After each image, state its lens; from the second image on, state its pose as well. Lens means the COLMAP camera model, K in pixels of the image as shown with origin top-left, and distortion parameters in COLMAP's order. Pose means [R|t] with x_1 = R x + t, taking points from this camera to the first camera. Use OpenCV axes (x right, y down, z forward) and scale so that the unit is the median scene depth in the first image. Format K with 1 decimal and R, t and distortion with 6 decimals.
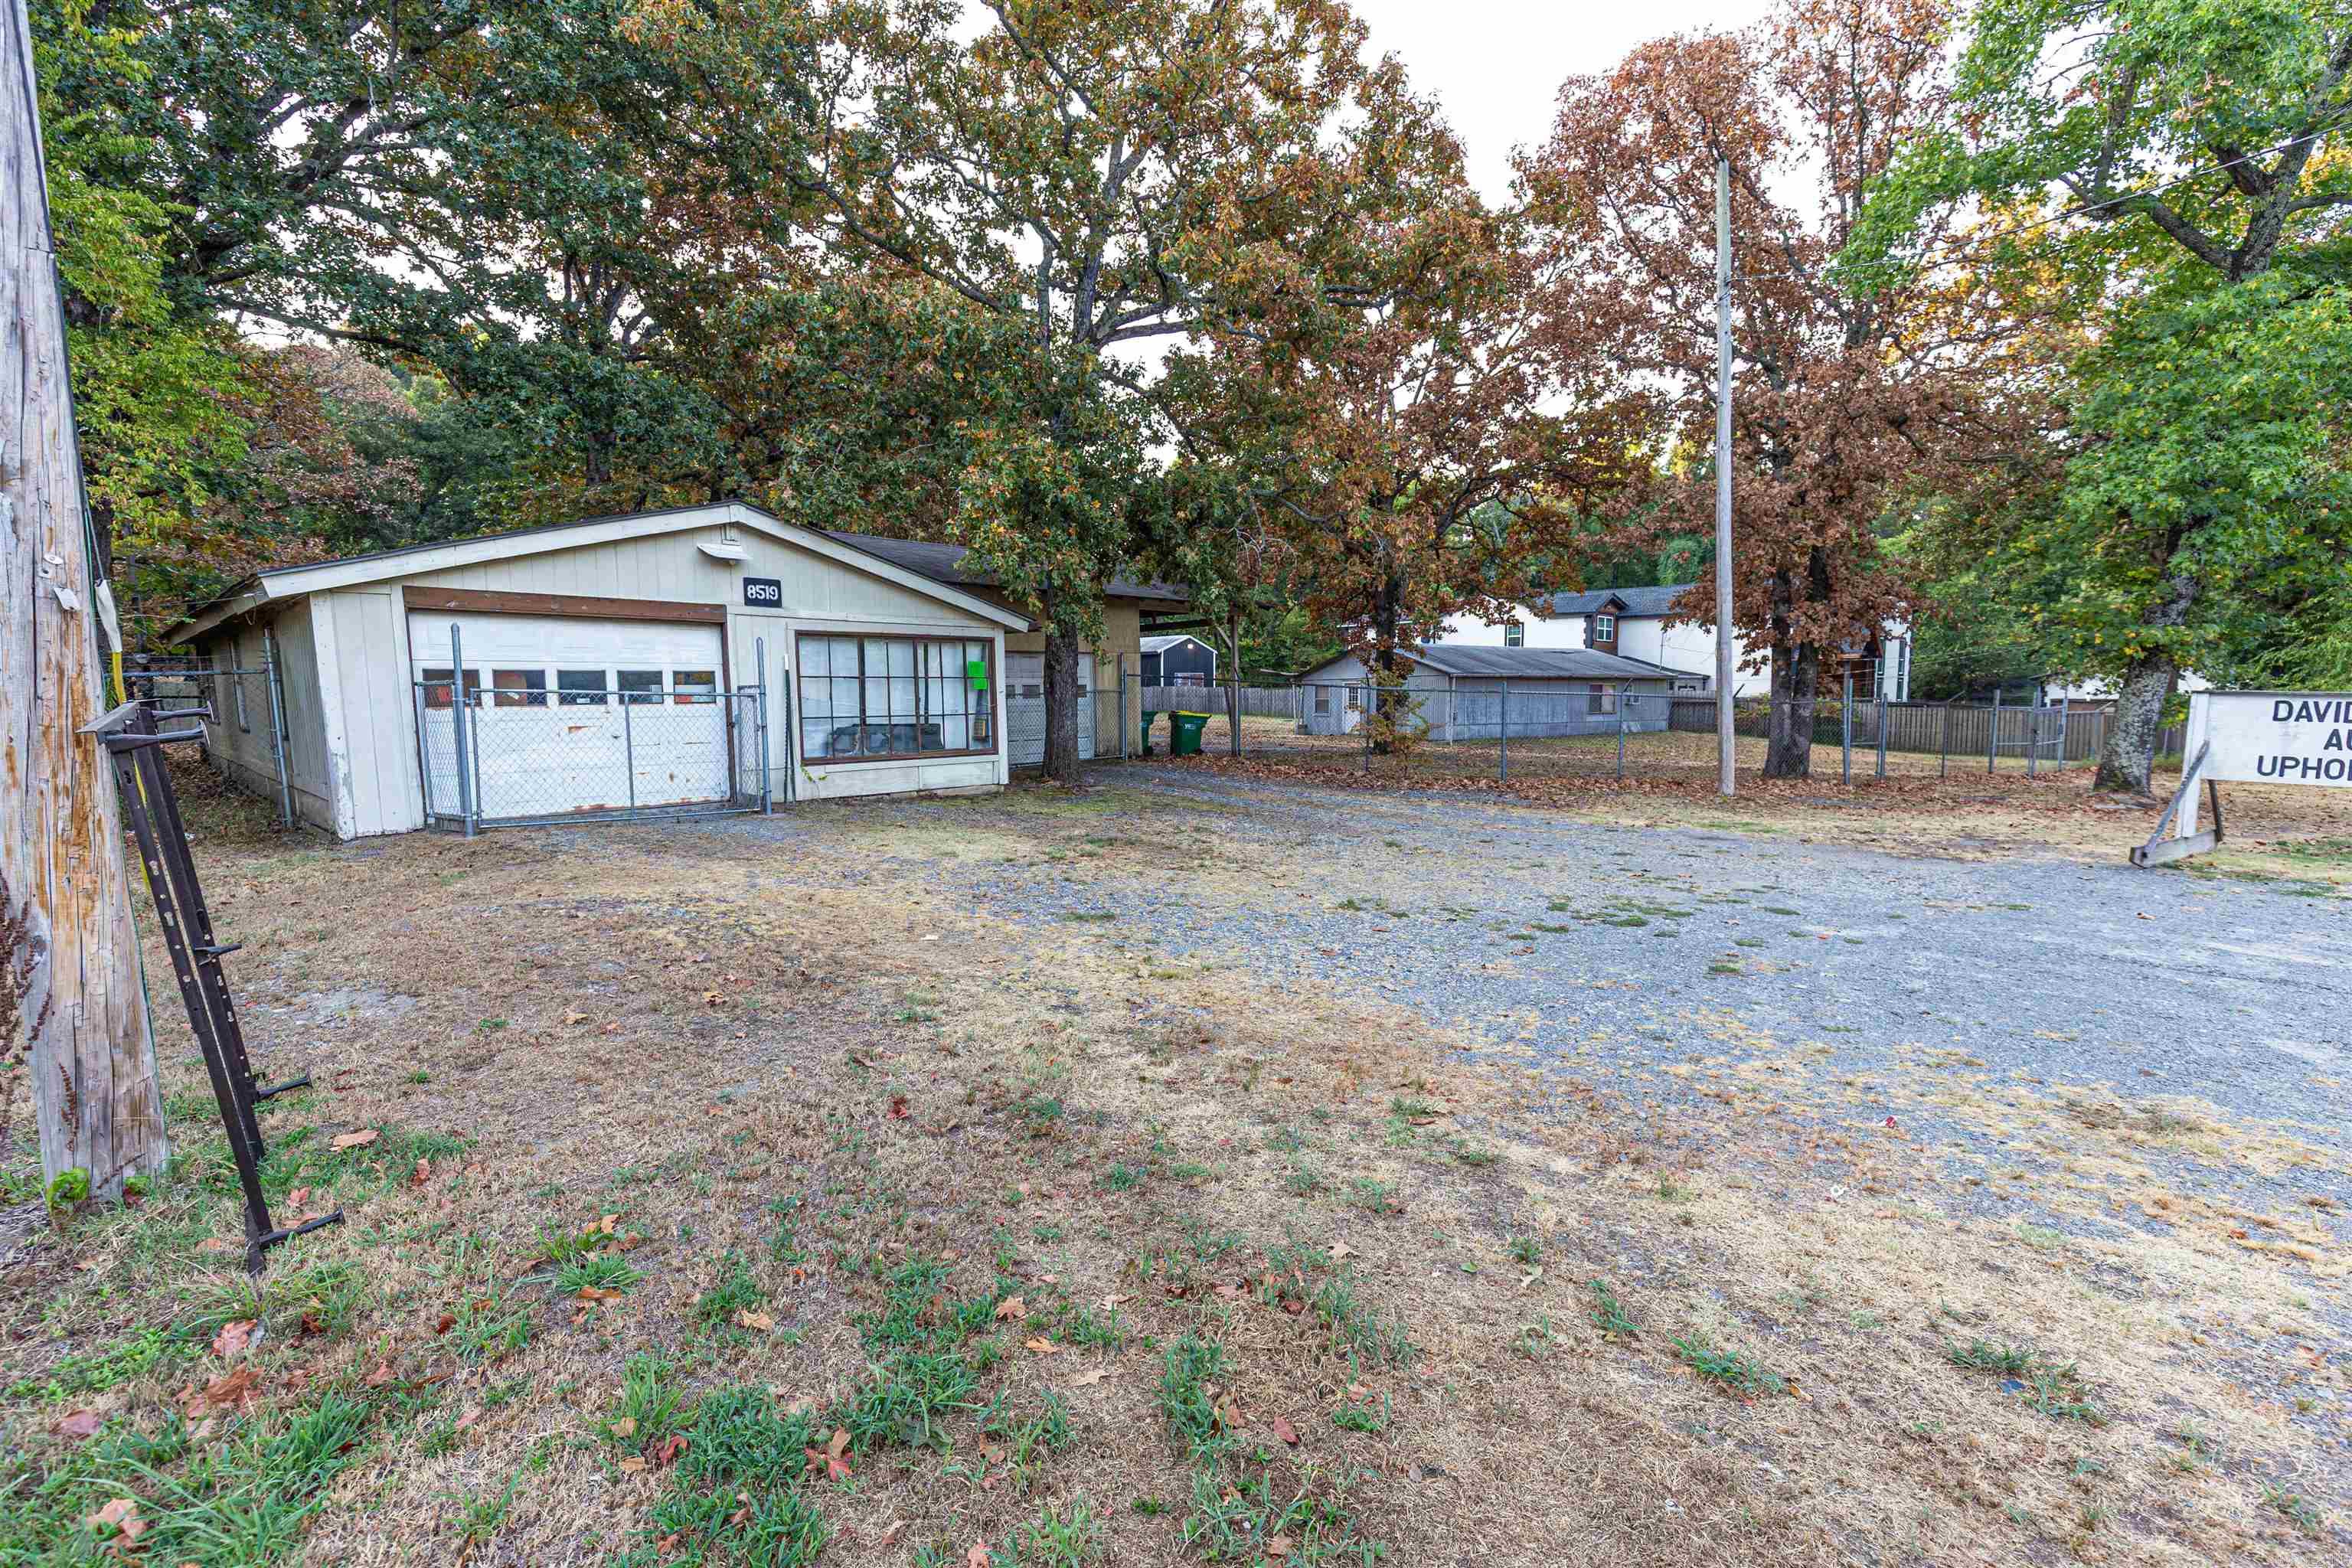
lens RADIAL K [[1051.0, 0, 1182.4], [0, 1051.0, 790.5], [0, 0, 1]] dist [0.007157, -0.001634]
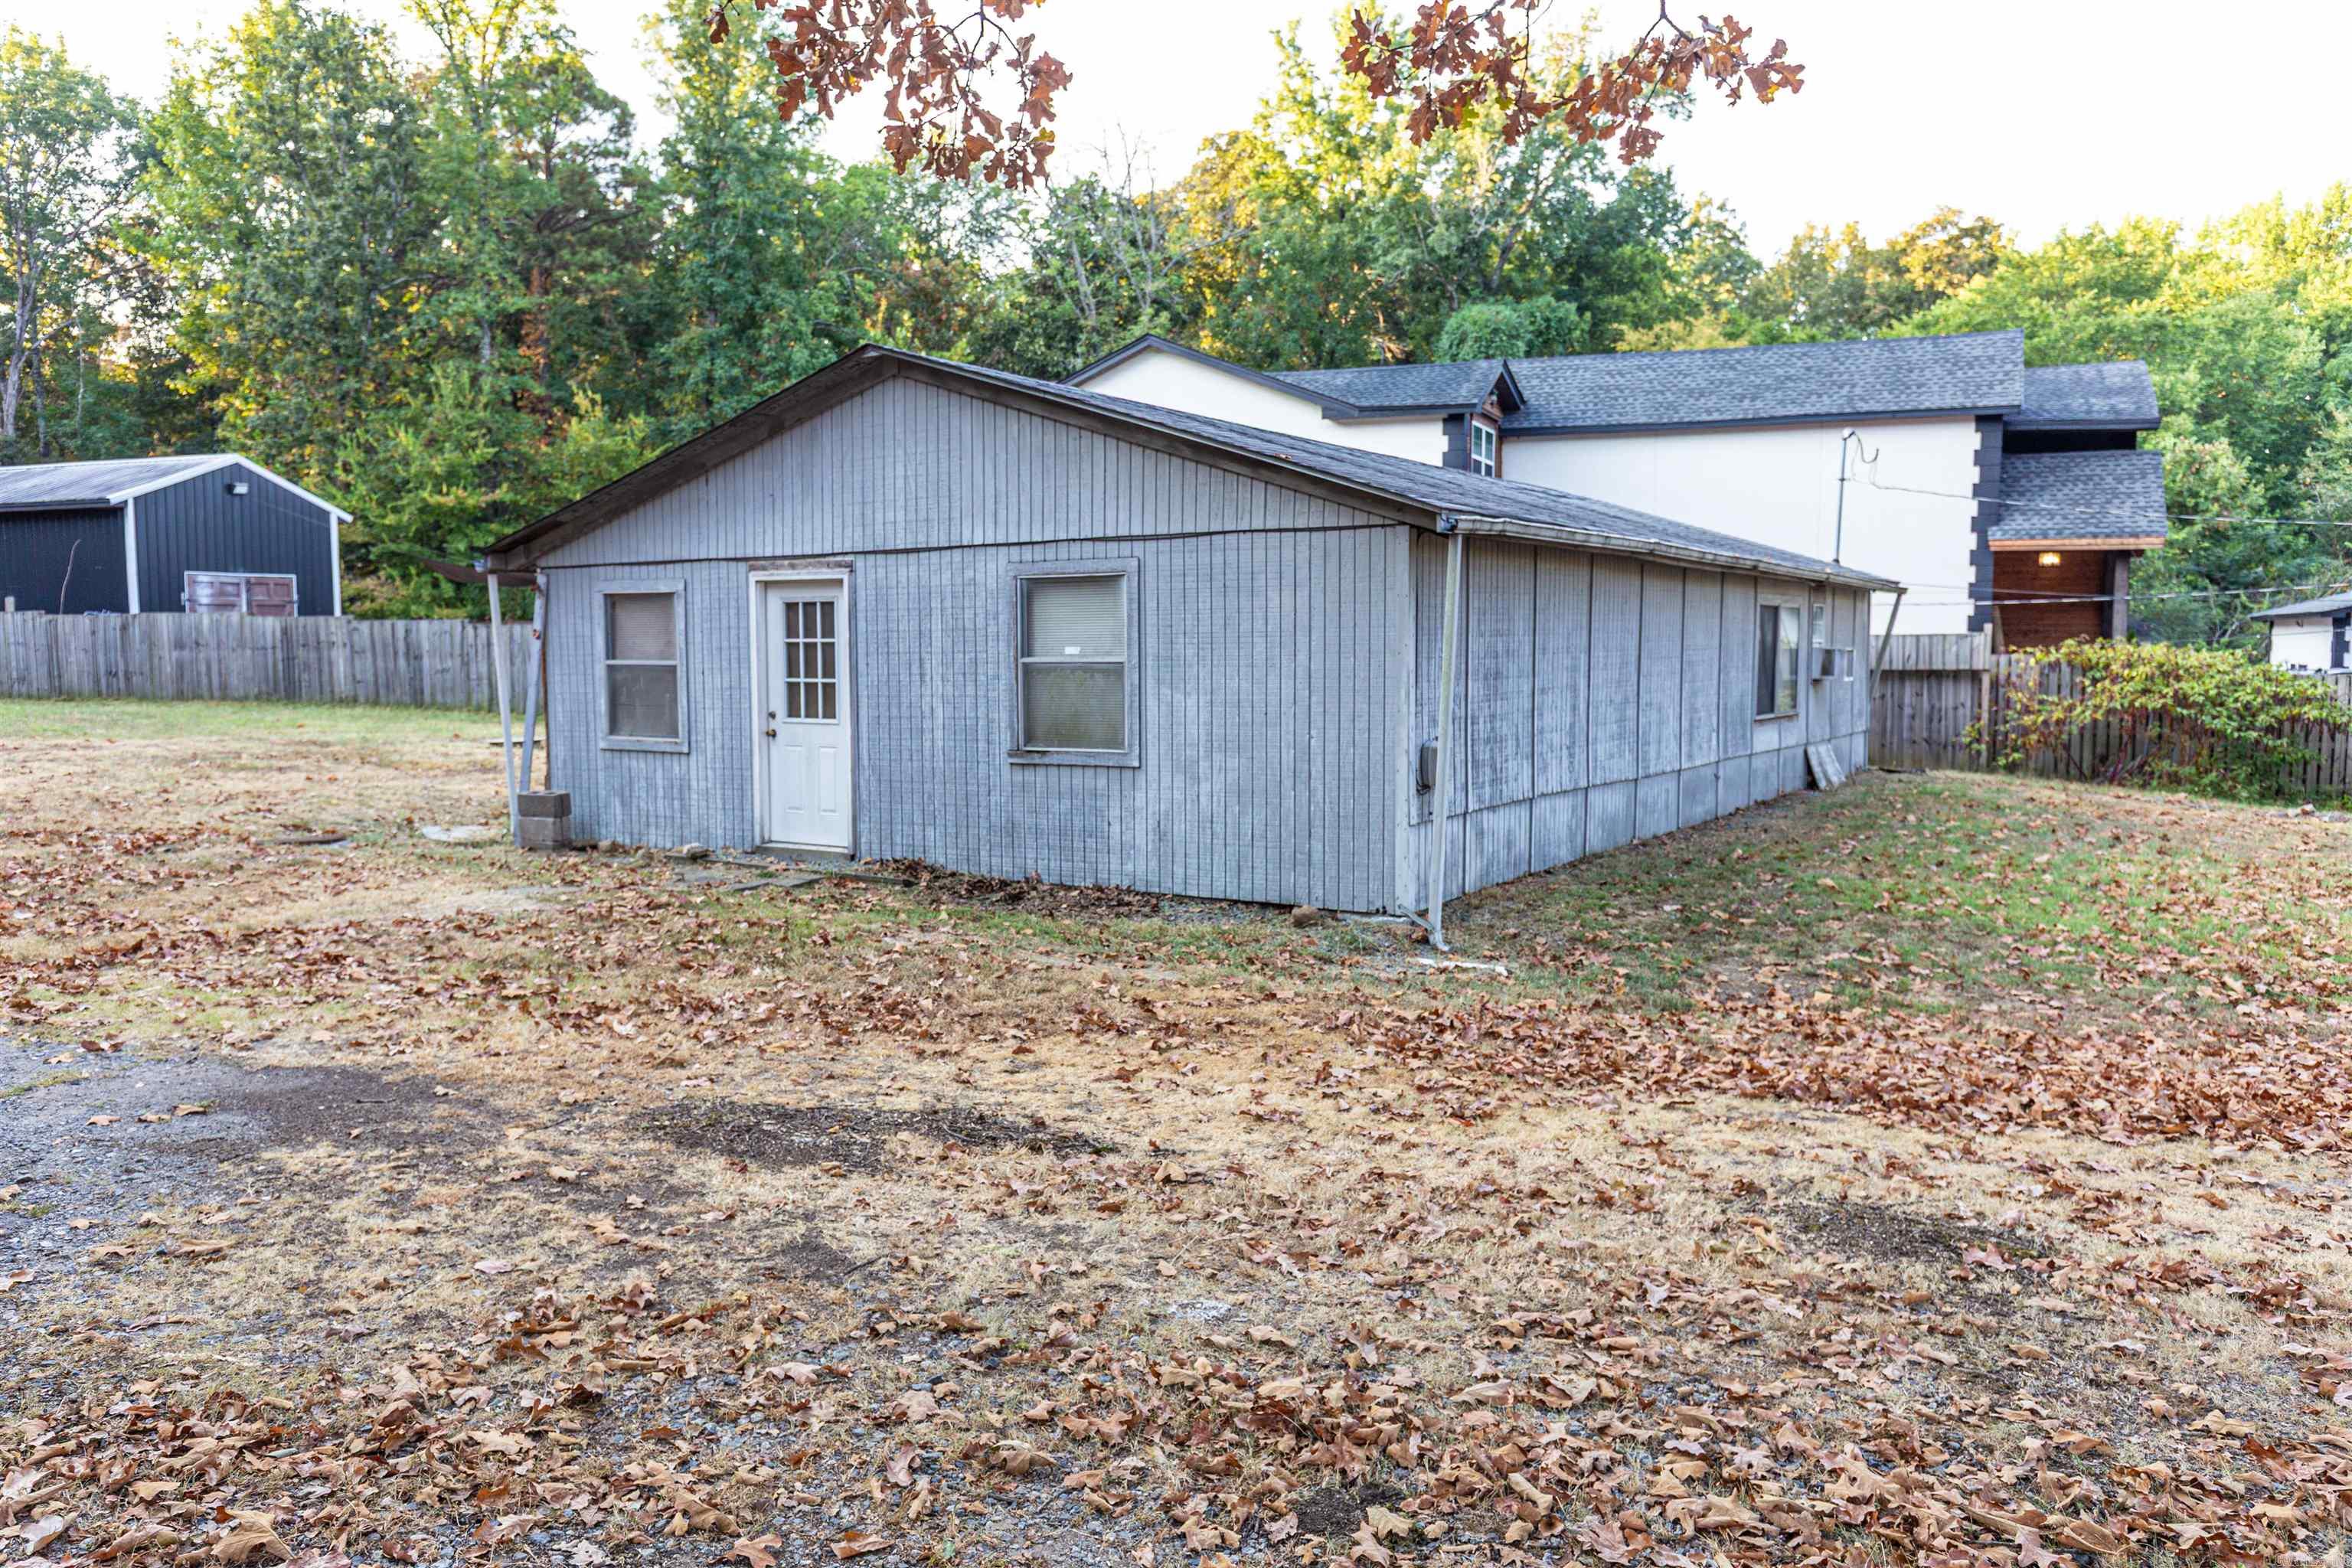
lens RADIAL K [[1801.0, 0, 1179.3], [0, 1801.0, 791.5], [0, 0, 1]] dist [-0.004458, -0.014370]
pose [[0.922207, -0.022047, 0.386067, 0.058357], [0.026691, 0.999621, -0.006673, -0.035488], [-0.385773, 0.016458, 0.922447, 0.398059]]
